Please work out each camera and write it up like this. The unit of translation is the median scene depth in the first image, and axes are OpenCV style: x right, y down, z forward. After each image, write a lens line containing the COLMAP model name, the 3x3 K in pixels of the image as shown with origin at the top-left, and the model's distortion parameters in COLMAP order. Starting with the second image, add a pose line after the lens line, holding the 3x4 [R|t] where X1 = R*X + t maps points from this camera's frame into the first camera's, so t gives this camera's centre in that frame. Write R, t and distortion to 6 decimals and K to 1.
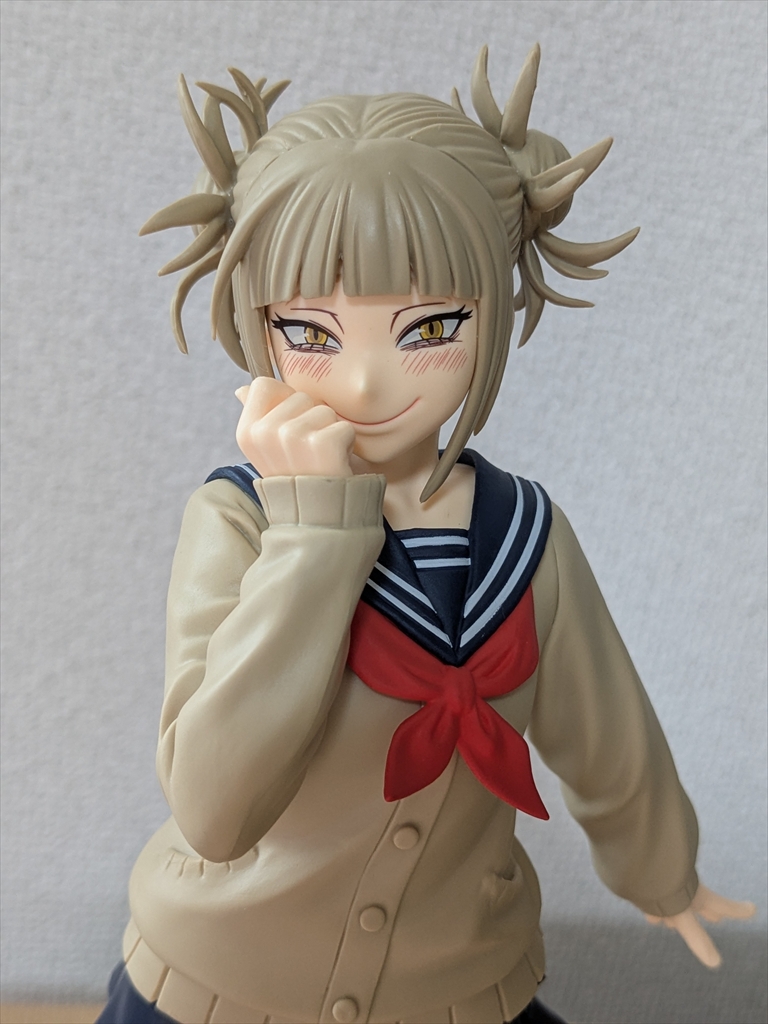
lens RADIAL K [[1436.7, 0, 429.8], [0, 1436.7, 520.1], [0, 0, 1]] dist [0.048427, -0.208262]
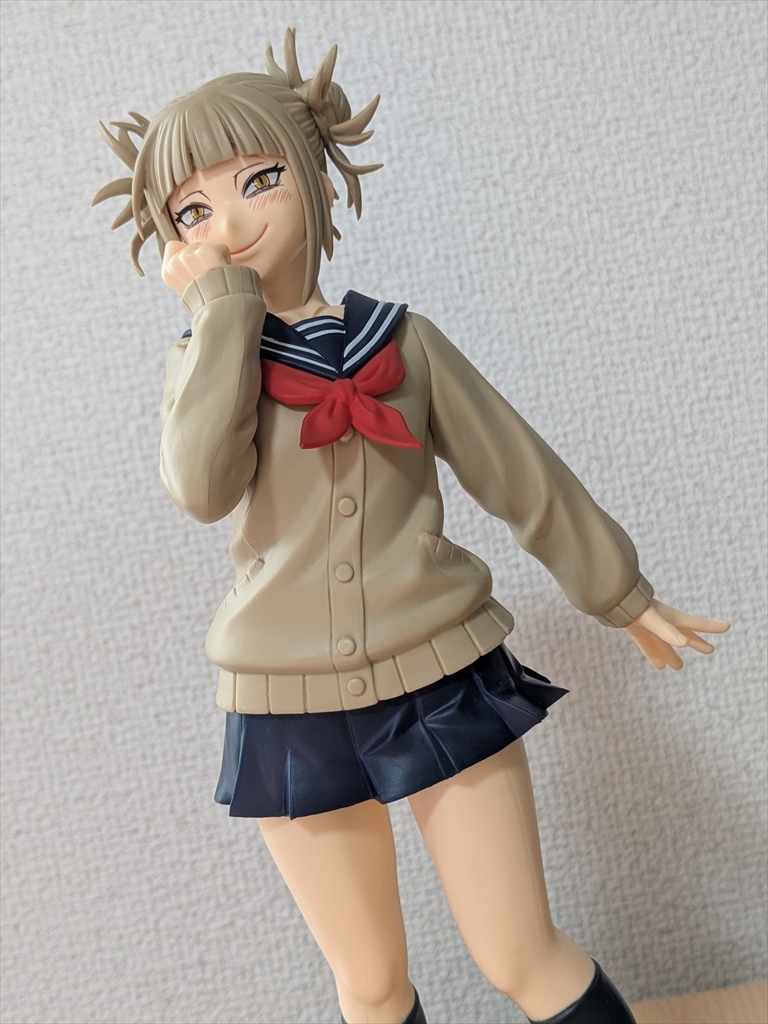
lens RADIAL K [[1421.4, 0, 412.0], [0, 1421.4, 508.1], [0, 0, 1]] dist [0.081207, -0.331772]
pose [[0.934568, -0.322811, -0.149585, 0.260137], [0.259862, 0.906509, -0.332736, 0.719836], [0.243011, 0.272093, 0.931081, -0.319173]]
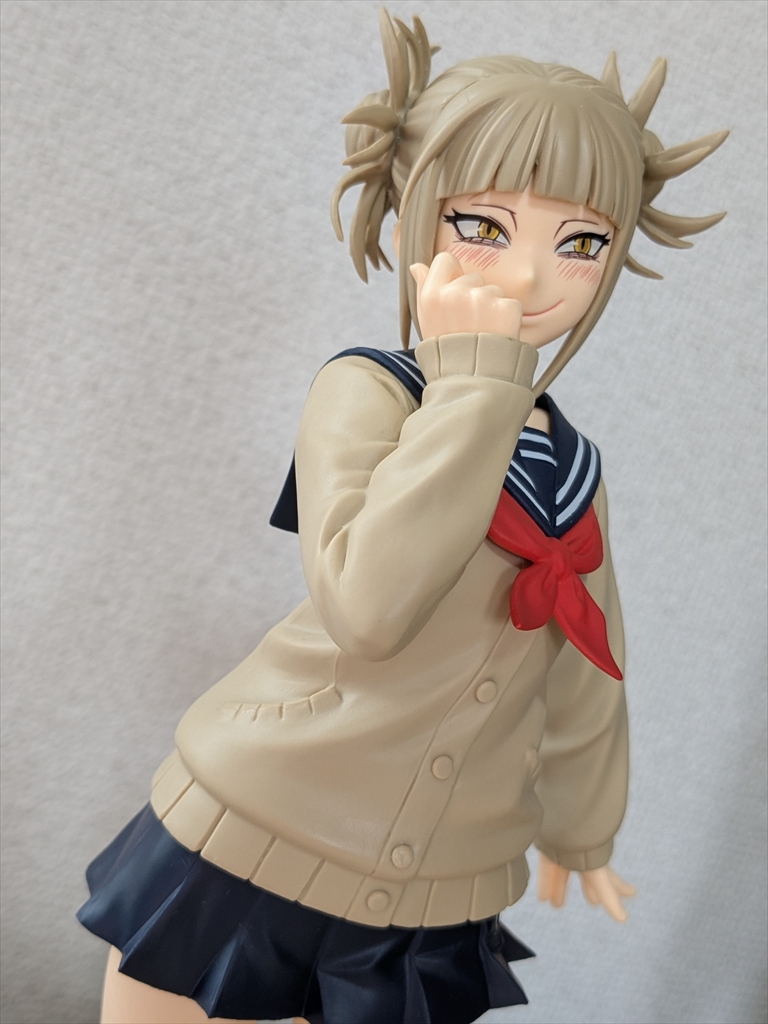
lens RADIAL K [[1421.4, 0, 412.0], [0, 1421.4, 508.1], [0, 0, 1]] dist [0.081207, -0.331772]
pose [[0.955878, 0.161192, 0.245589, -0.363784], [-0.110612, 0.971976, -0.207431, 0.318111], [-0.272143, 0.171114, 0.946920, -0.041051]]
